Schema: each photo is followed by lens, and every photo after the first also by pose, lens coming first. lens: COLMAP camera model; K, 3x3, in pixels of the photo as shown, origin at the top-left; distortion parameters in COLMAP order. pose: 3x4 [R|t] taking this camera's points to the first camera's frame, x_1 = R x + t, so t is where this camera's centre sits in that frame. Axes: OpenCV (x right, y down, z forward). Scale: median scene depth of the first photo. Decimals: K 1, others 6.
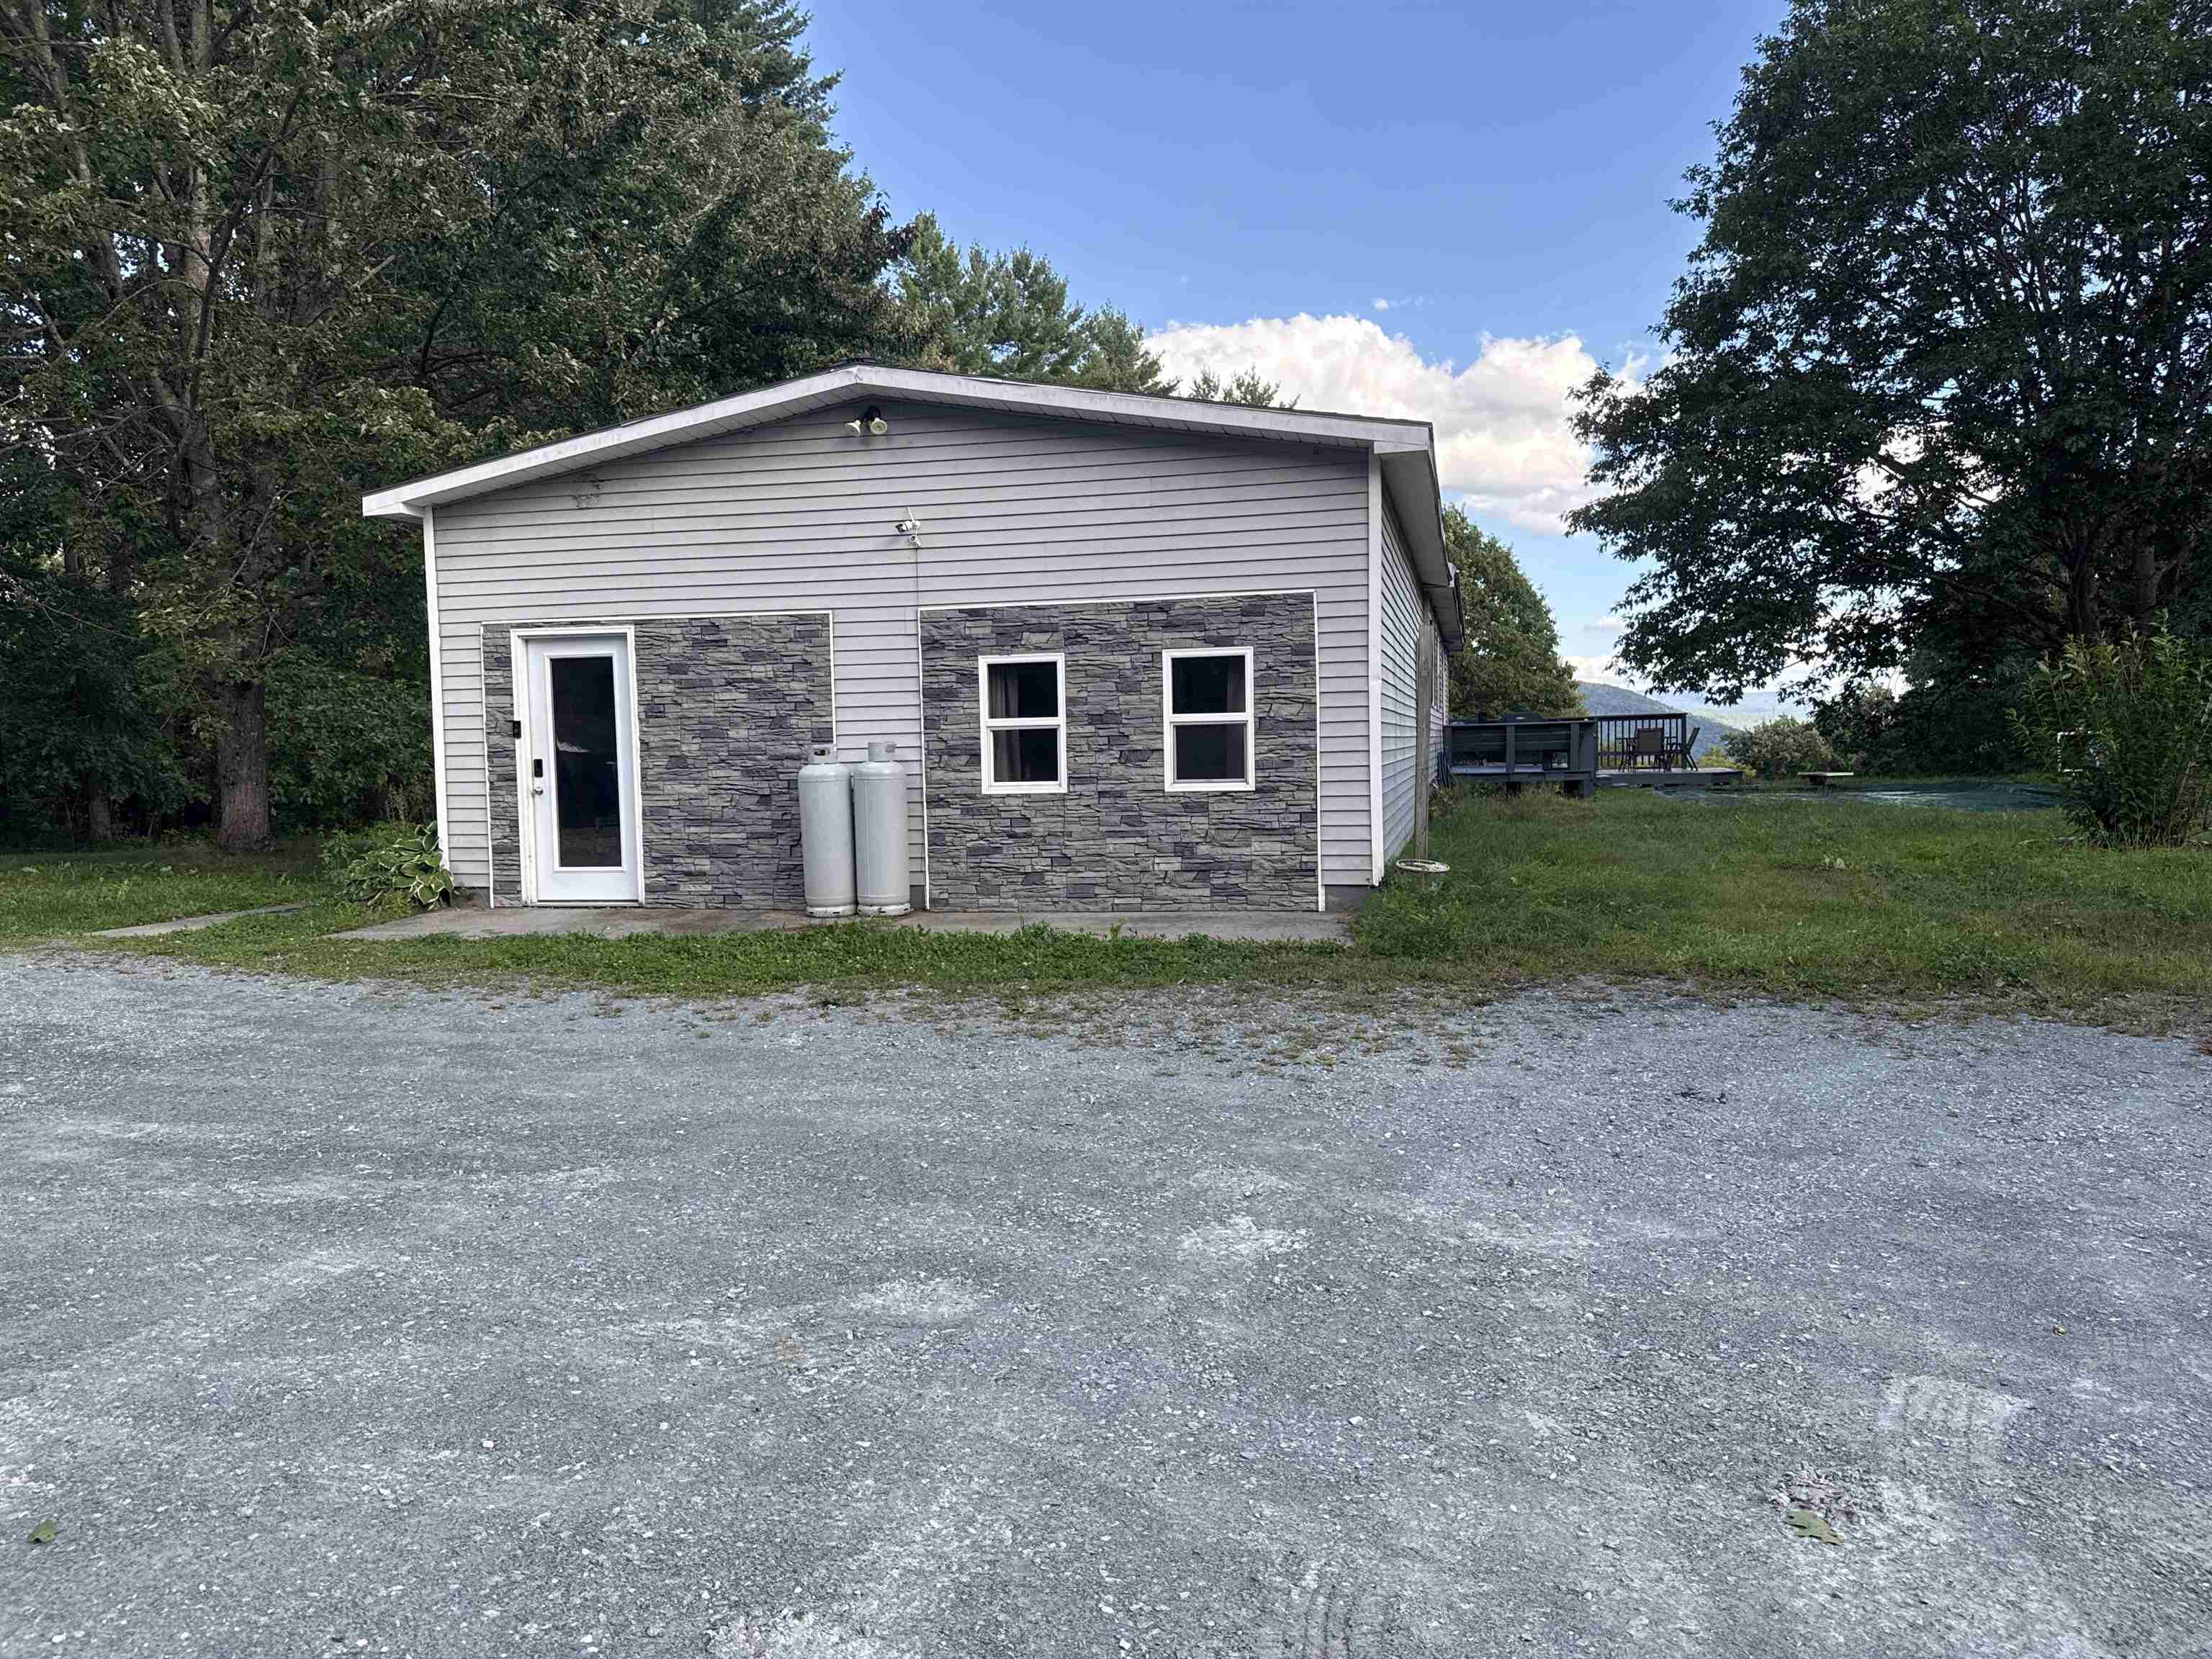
lens RADIAL K [[1570.8, 0, 1110.2], [0, 1570.8, 804.6], [0, 0, 1]] dist [0.126284, -0.196278]
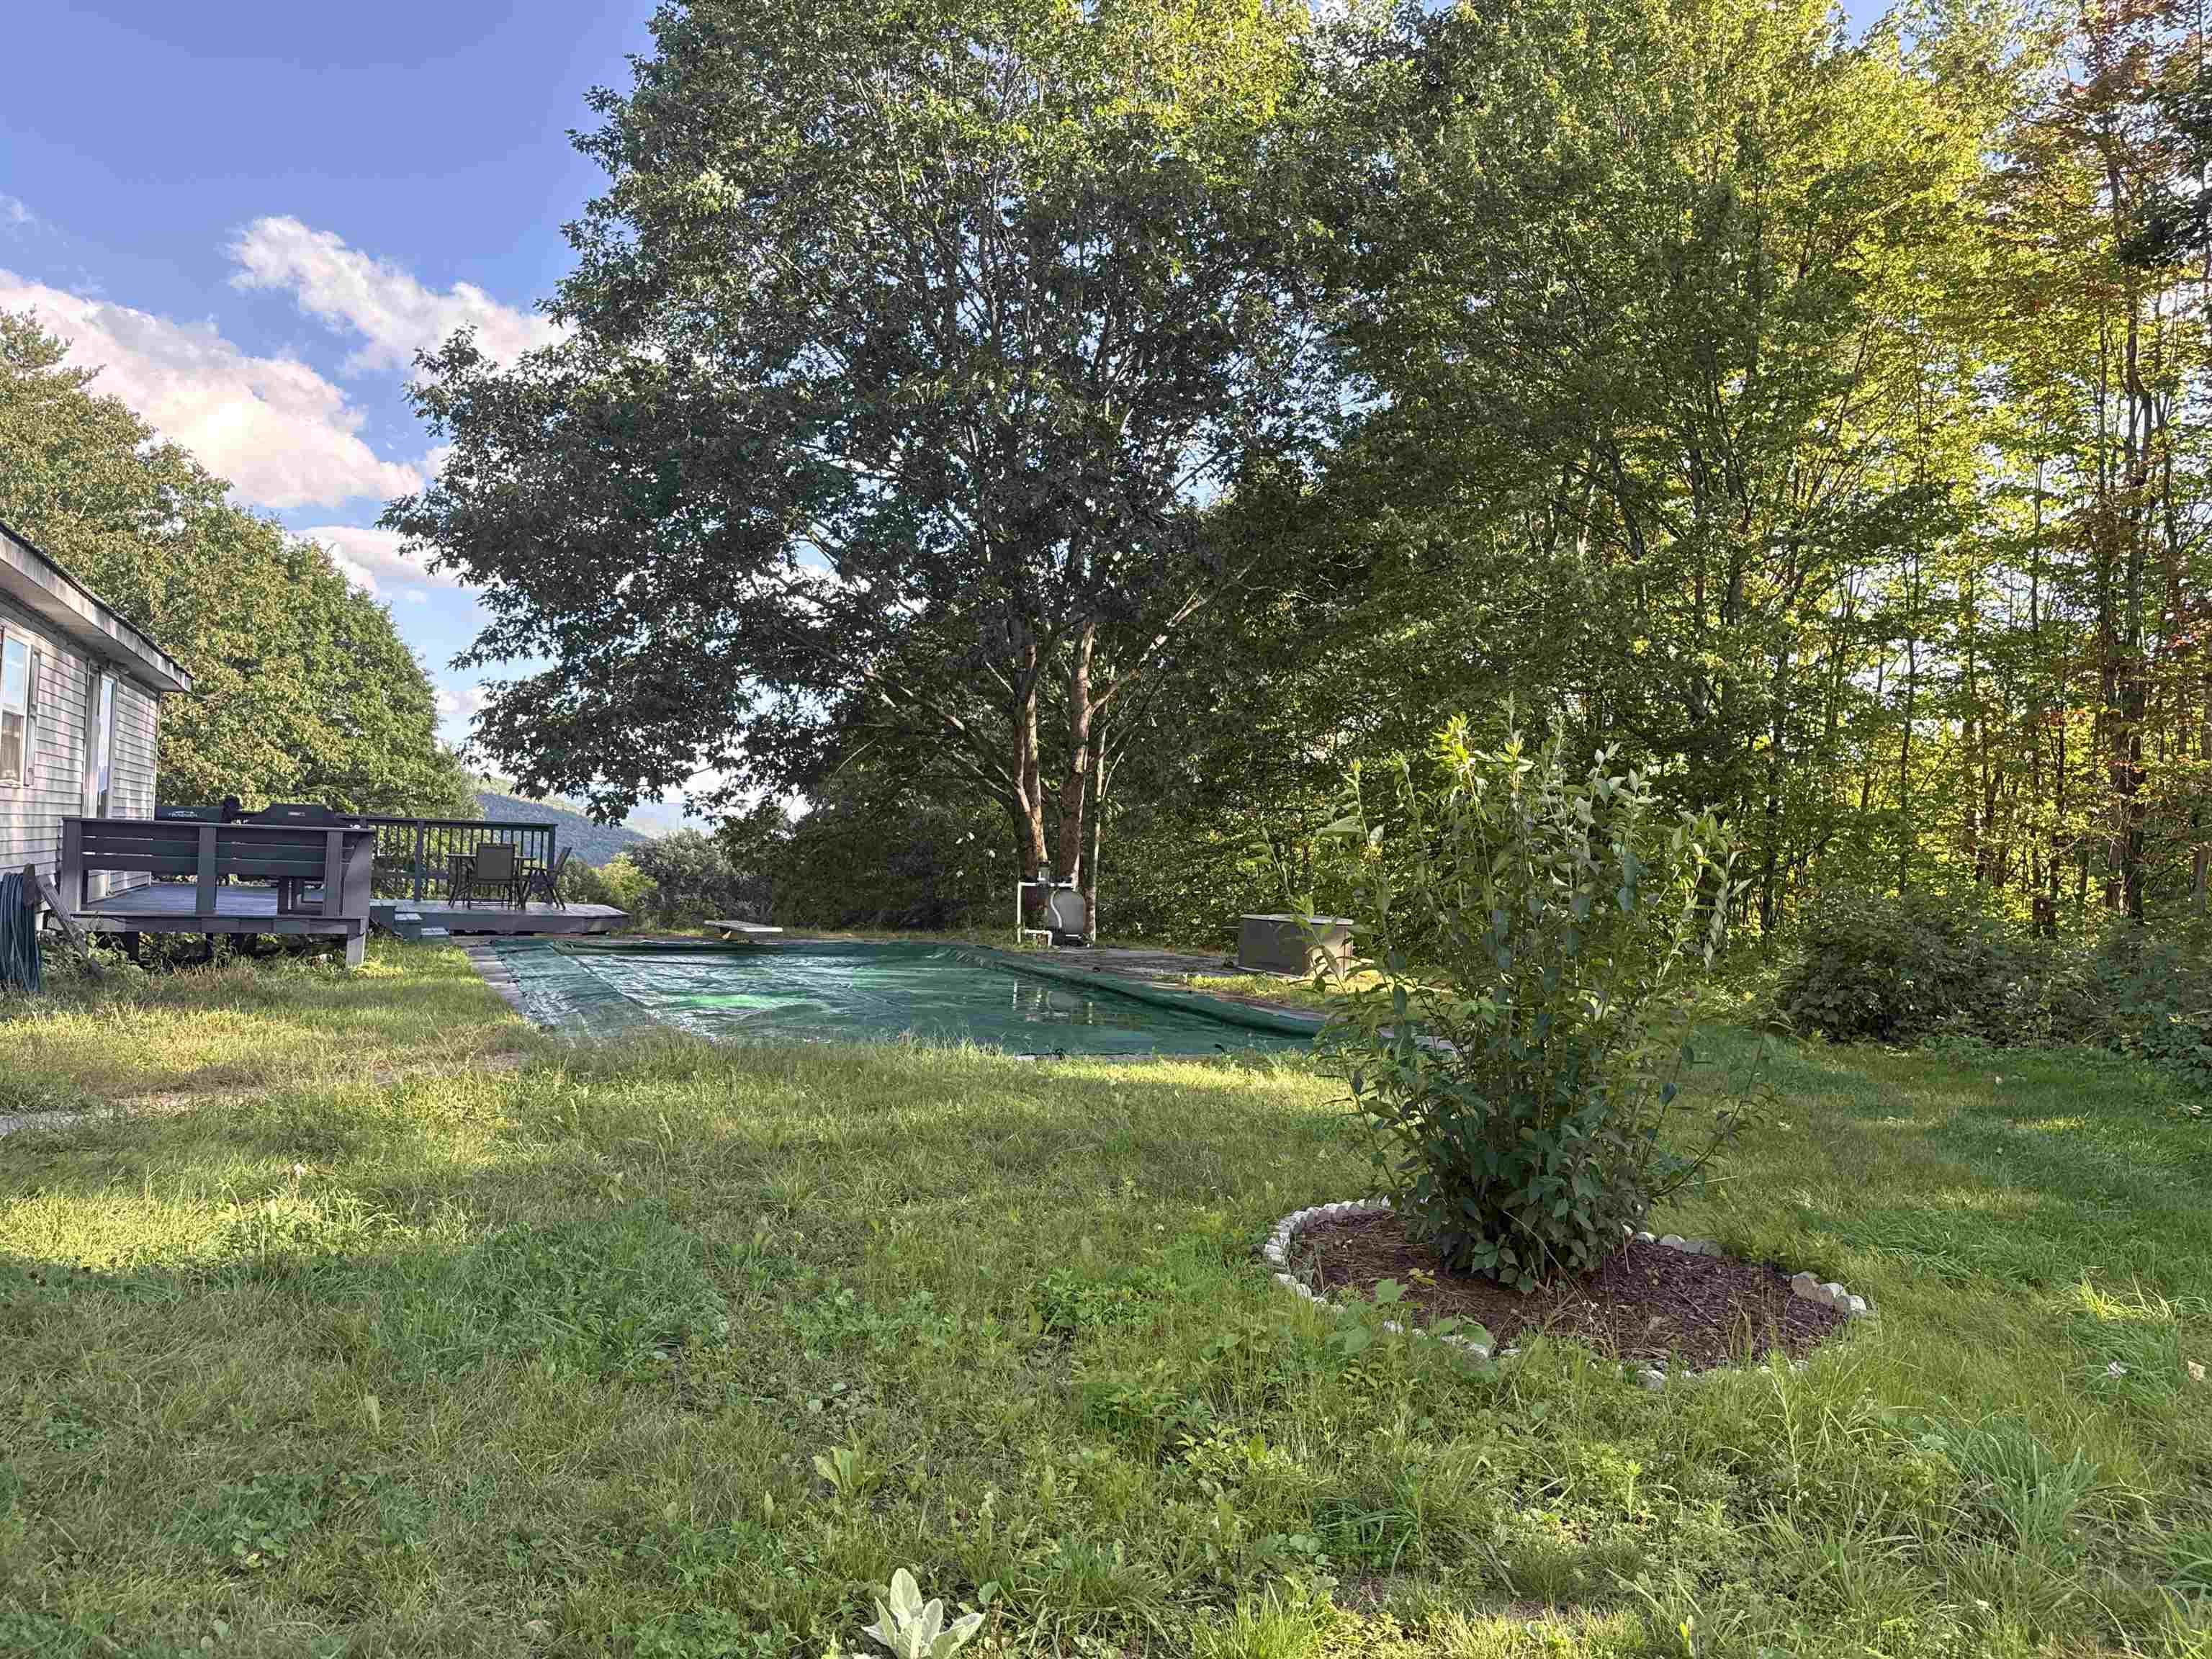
lens RADIAL K [[1570.8, 0, 1110.2], [0, 1570.8, 804.6], [0, 0, 1]] dist [0.126284, -0.196278]
pose [[0.789837, 0.069014, 0.609421, 0.105310], [-0.030258, 0.996824, -0.073670, -0.018590], [-0.612570, 0.039747, 0.789417, 0.247727]]
